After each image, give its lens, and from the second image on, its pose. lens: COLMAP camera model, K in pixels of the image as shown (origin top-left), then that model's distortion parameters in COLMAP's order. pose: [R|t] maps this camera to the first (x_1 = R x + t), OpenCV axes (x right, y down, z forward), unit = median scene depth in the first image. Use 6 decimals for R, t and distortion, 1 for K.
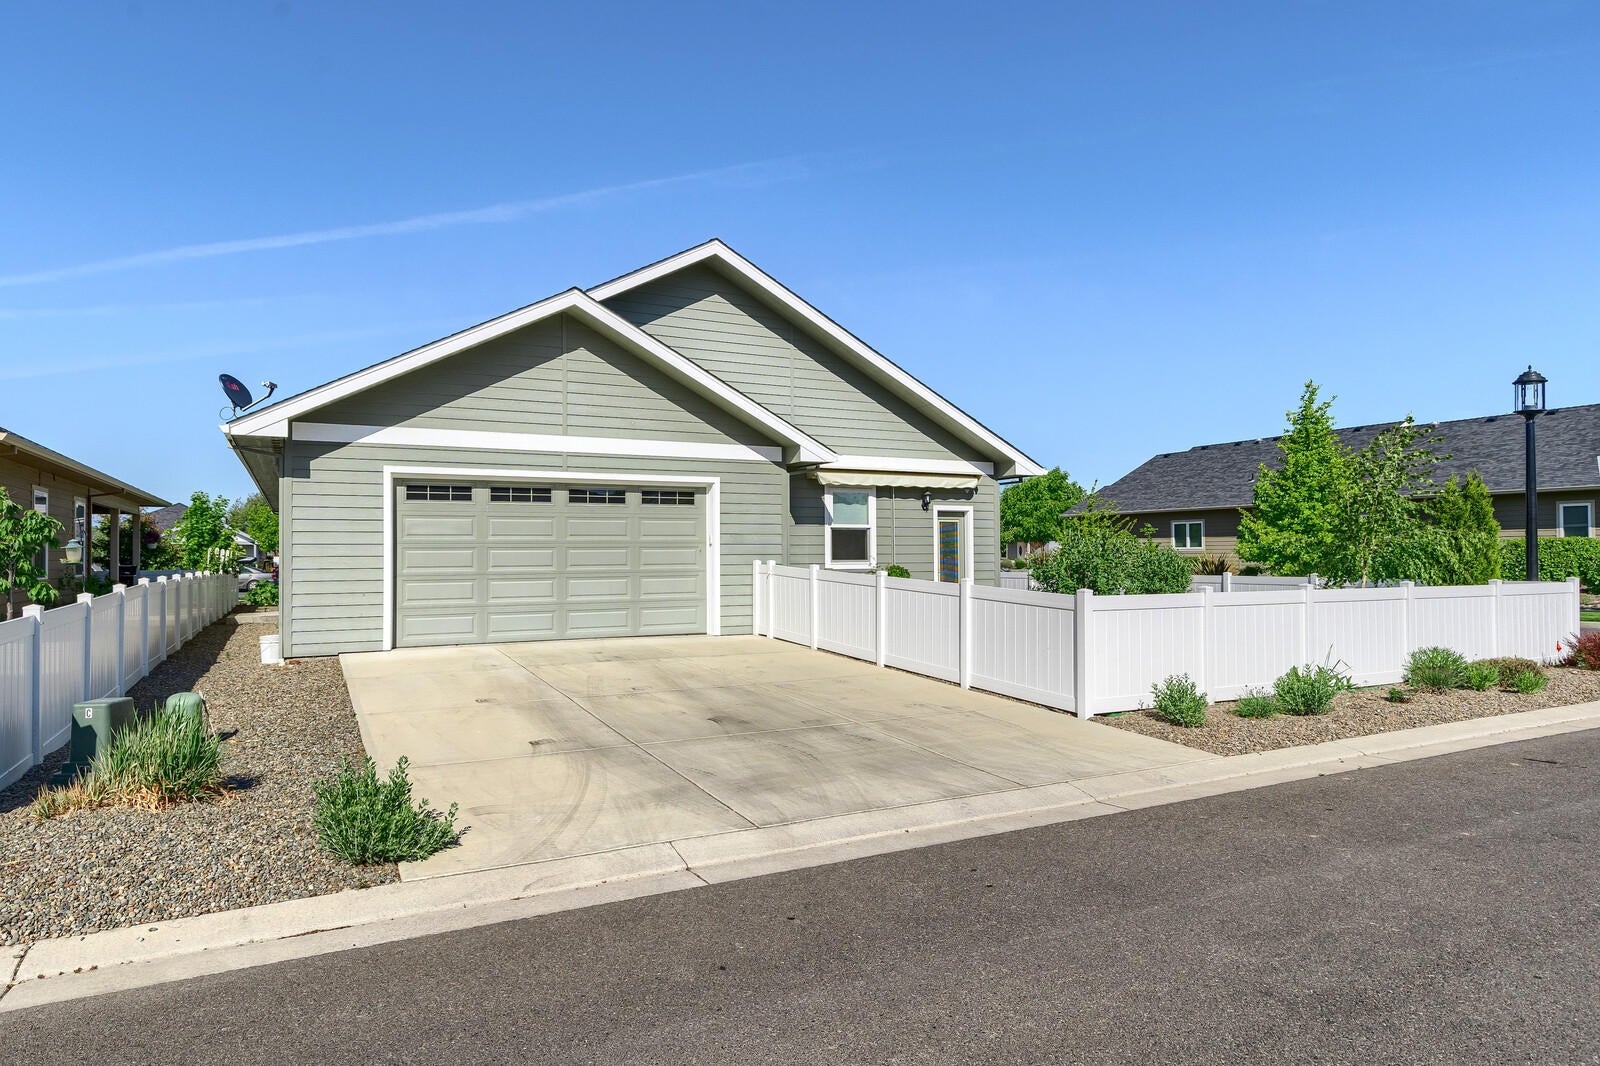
lens RADIAL K [[790.1, 0, 800.0], [0, 790.1, 533.0], [0, 0, 1]] dist [-0.000005, -0.000043]
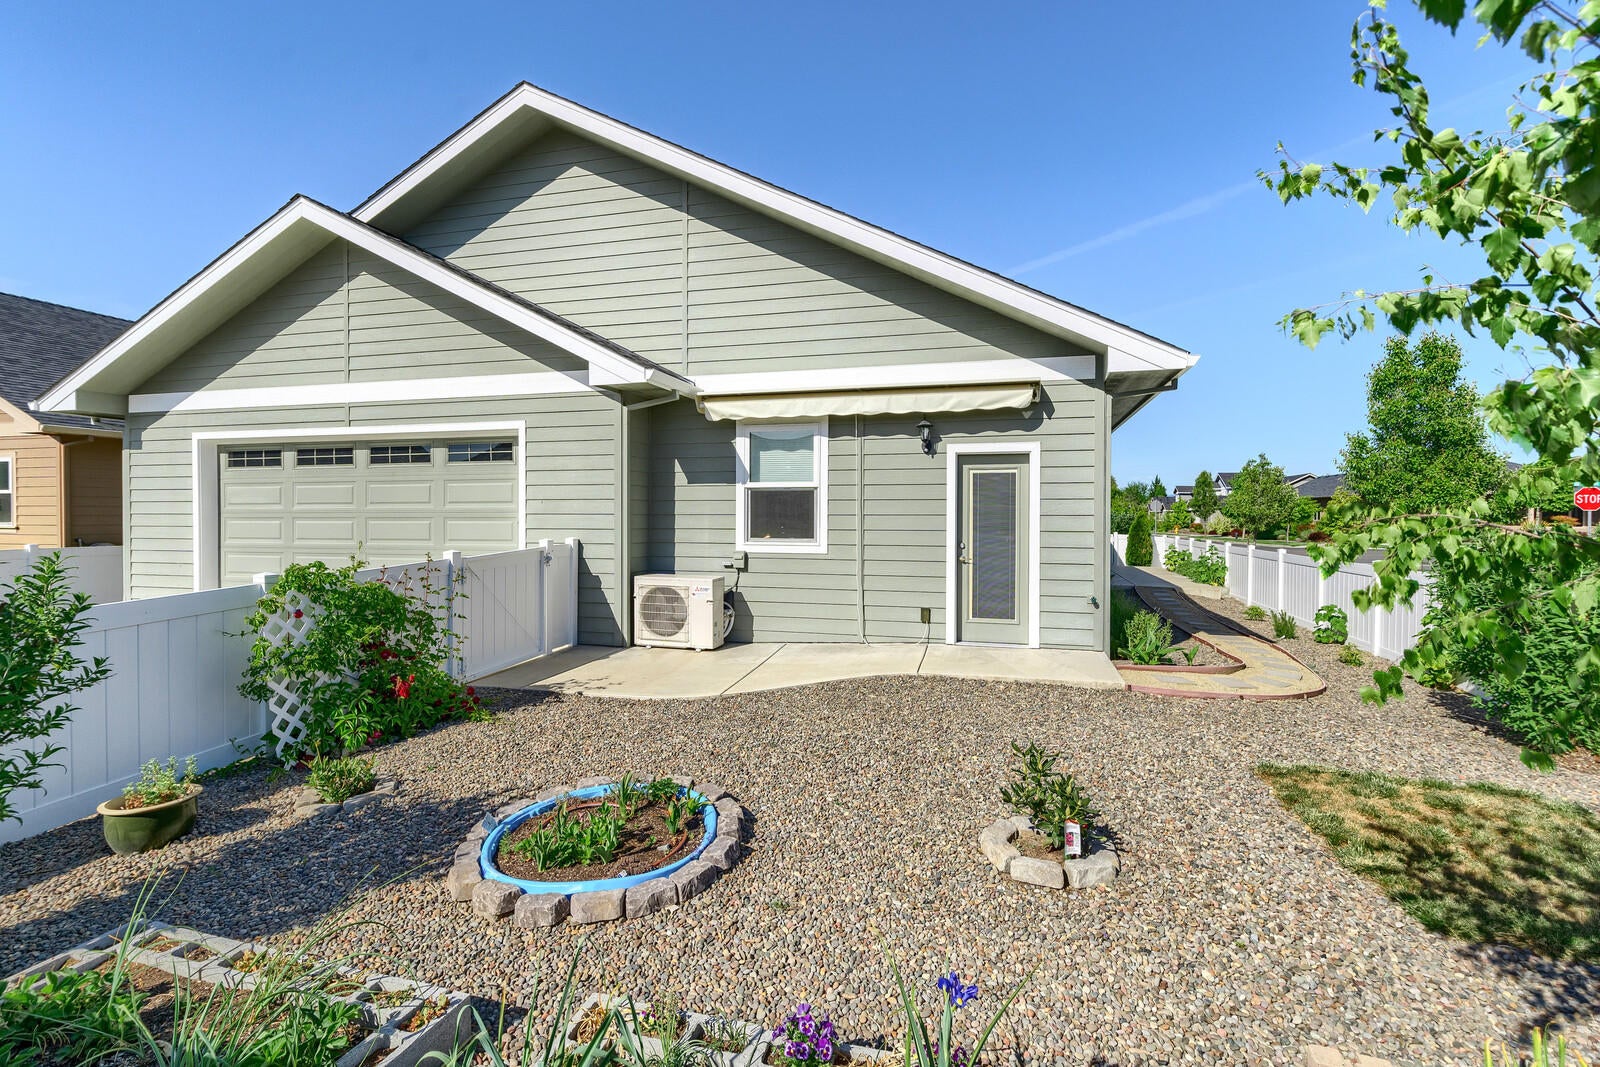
lens RADIAL K [[737.6, 0, 805.0], [0, 737.6, 516.8], [0, 0, 1]] dist [0.008220, -0.000159]
pose [[0.767340, 0.006610, -0.641206, 0.514882], [0.010378, 0.999688, 0.022725, 0.004064], [0.641156, -0.024092, 0.767032, 0.639971]]
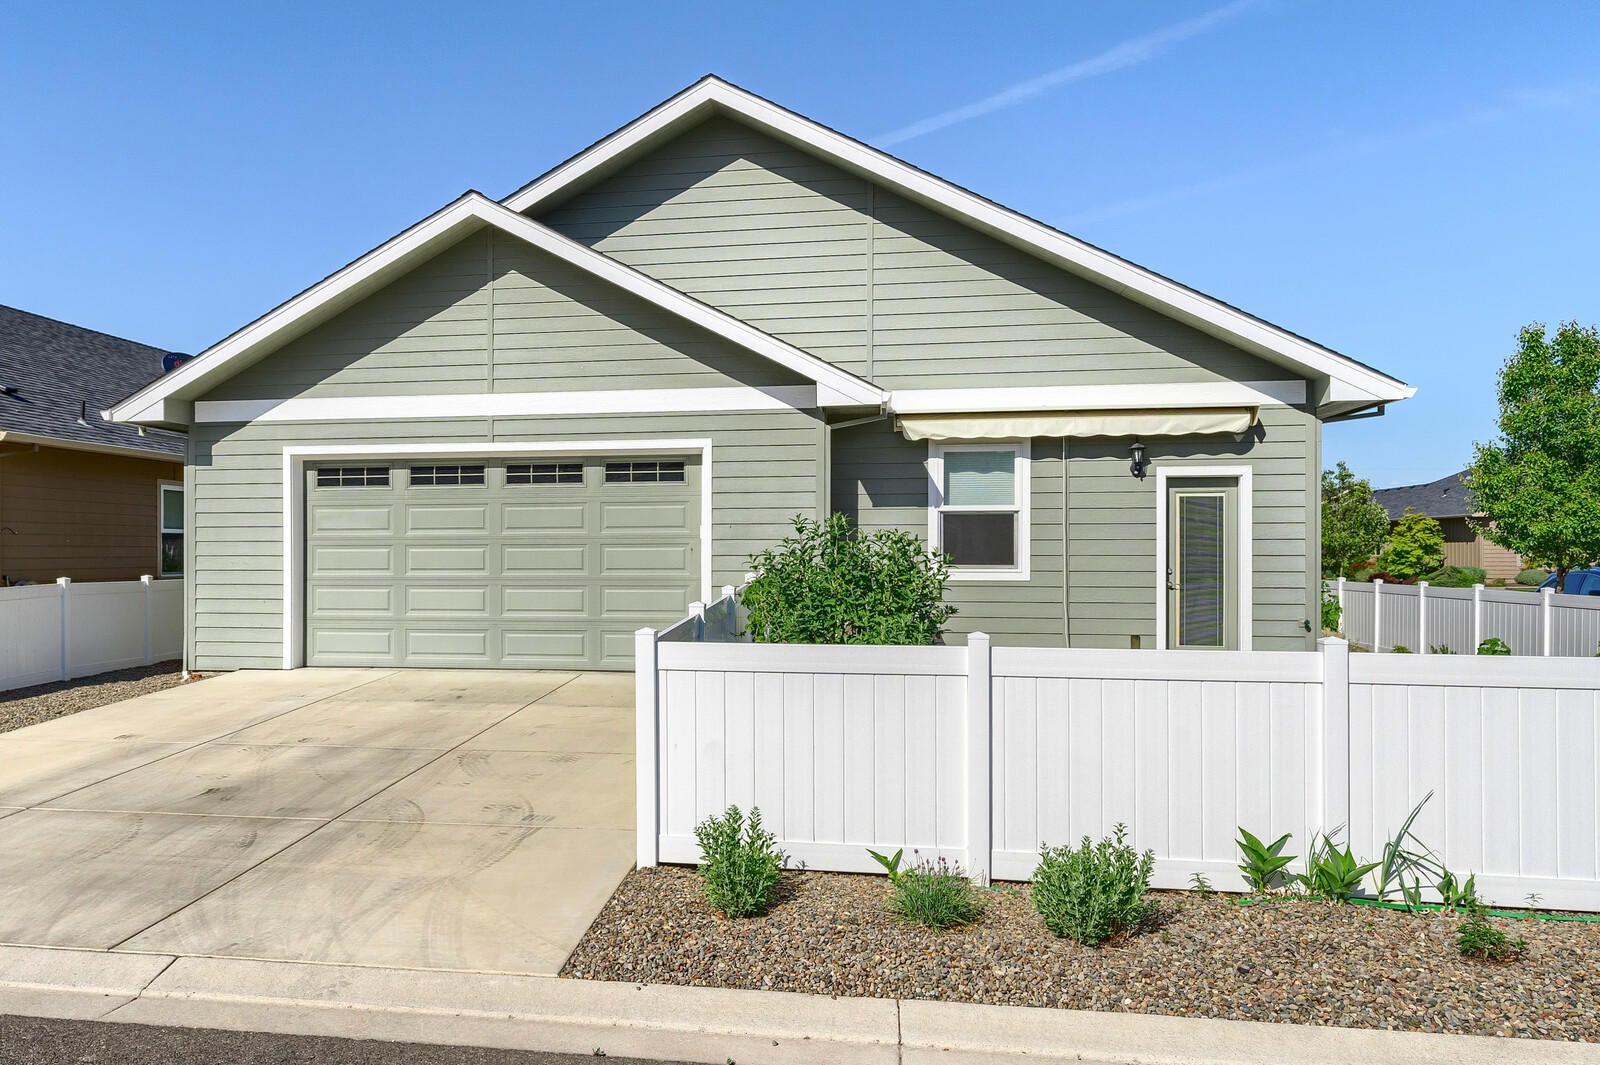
lens RADIAL K [[1157.8, 0, 758.1], [0, 1157.8, 540.0], [0, 0, 1]] dist [0.011447, -0.000607]
pose [[0.834764, -0.001802, -0.550606, 0.458566], [0.011279, 0.999841, 0.013828, 0.001411], [0.550493, -0.017754, 0.834651, 0.209060]]
